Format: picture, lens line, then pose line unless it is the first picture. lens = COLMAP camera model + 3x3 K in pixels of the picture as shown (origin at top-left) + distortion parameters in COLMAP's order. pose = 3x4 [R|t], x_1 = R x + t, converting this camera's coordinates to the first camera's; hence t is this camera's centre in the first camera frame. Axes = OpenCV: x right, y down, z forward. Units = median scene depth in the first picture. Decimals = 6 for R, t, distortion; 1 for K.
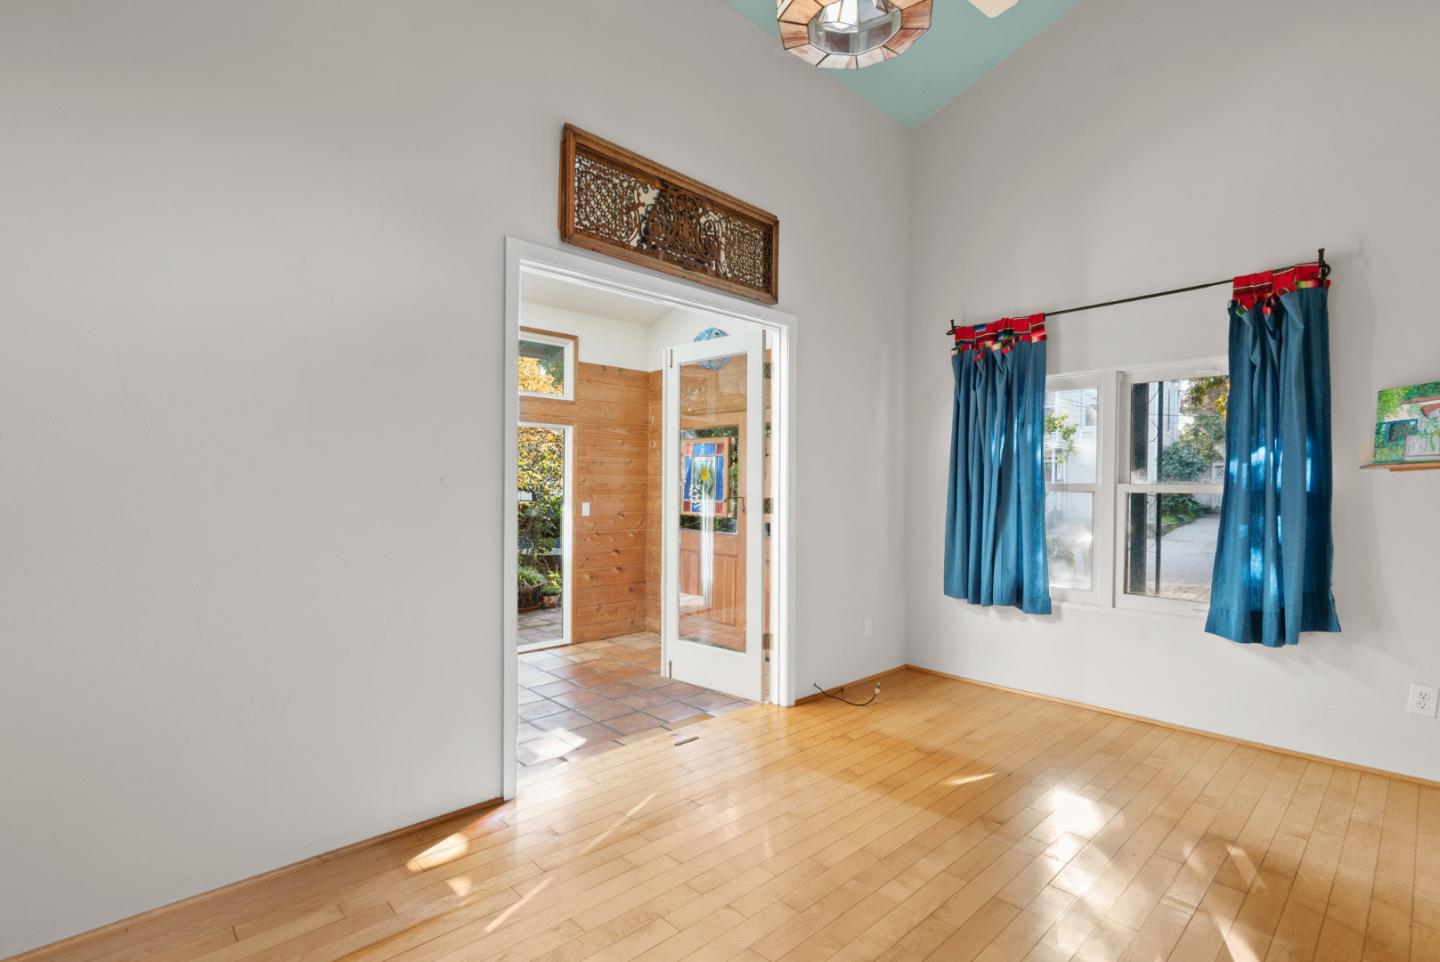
lens RADIAL K [[677.9, 0, 699.6], [0, 677.9, 480.5], [0, 0, 1]] dist [-0.003060, 0.000656]
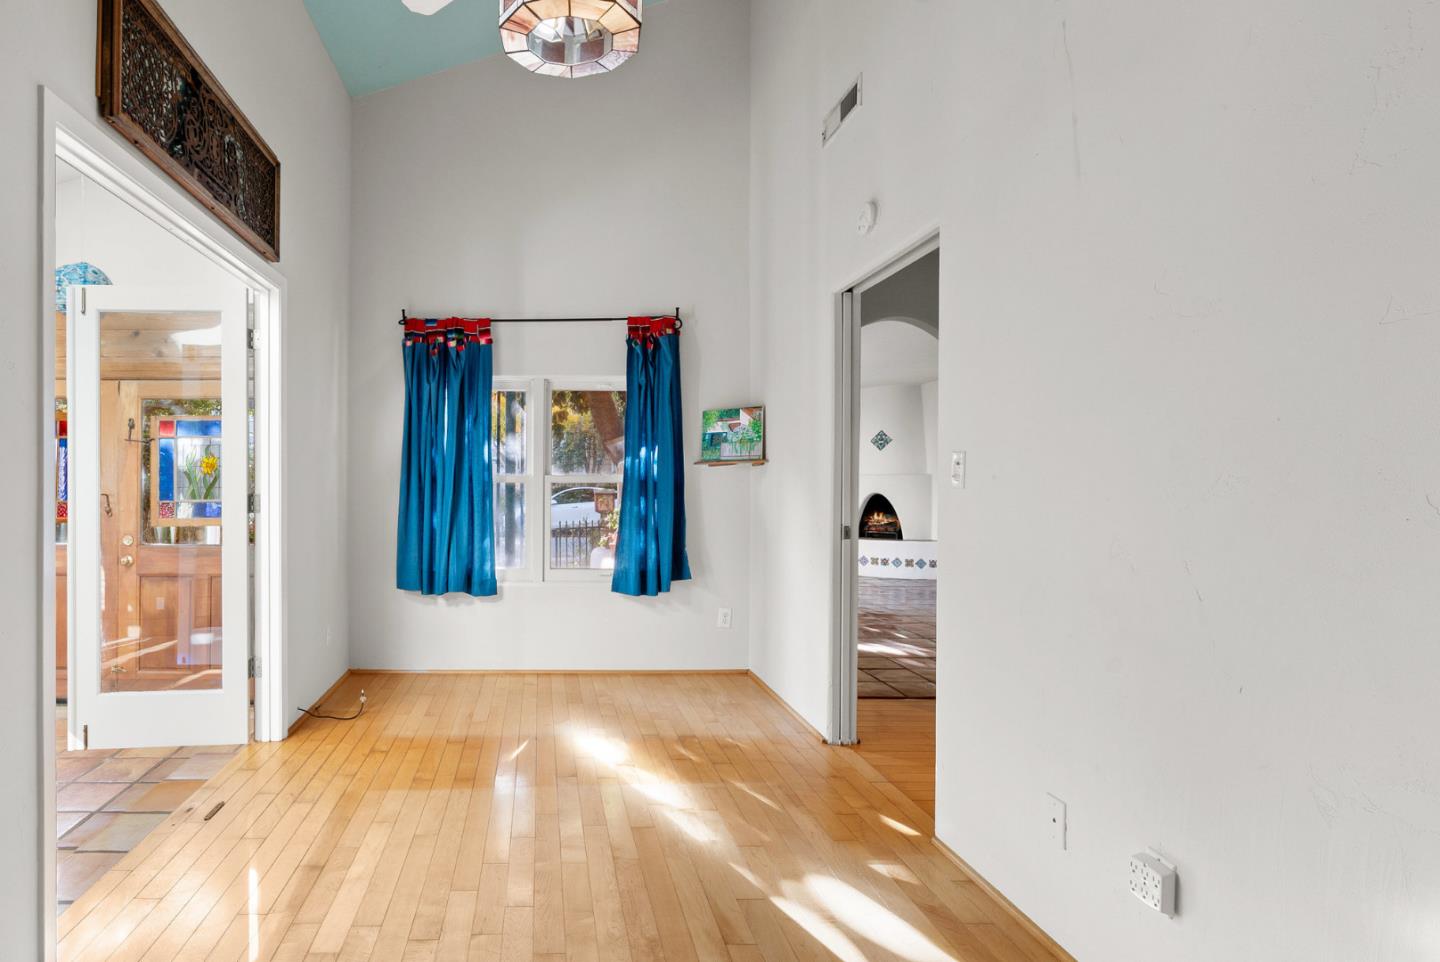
lens RADIAL K [[750.9, 0, 546.5], [0, 750.9, 476.3], [0, 0, 1]] dist [-0.002494, 0.001203]
pose [[0.672274, -0.004122, 0.740291, -0.381939], [-0.000684, 0.999981, 0.006189, -0.001971], [-0.740302, -0.004667, 0.672258, 0.142934]]
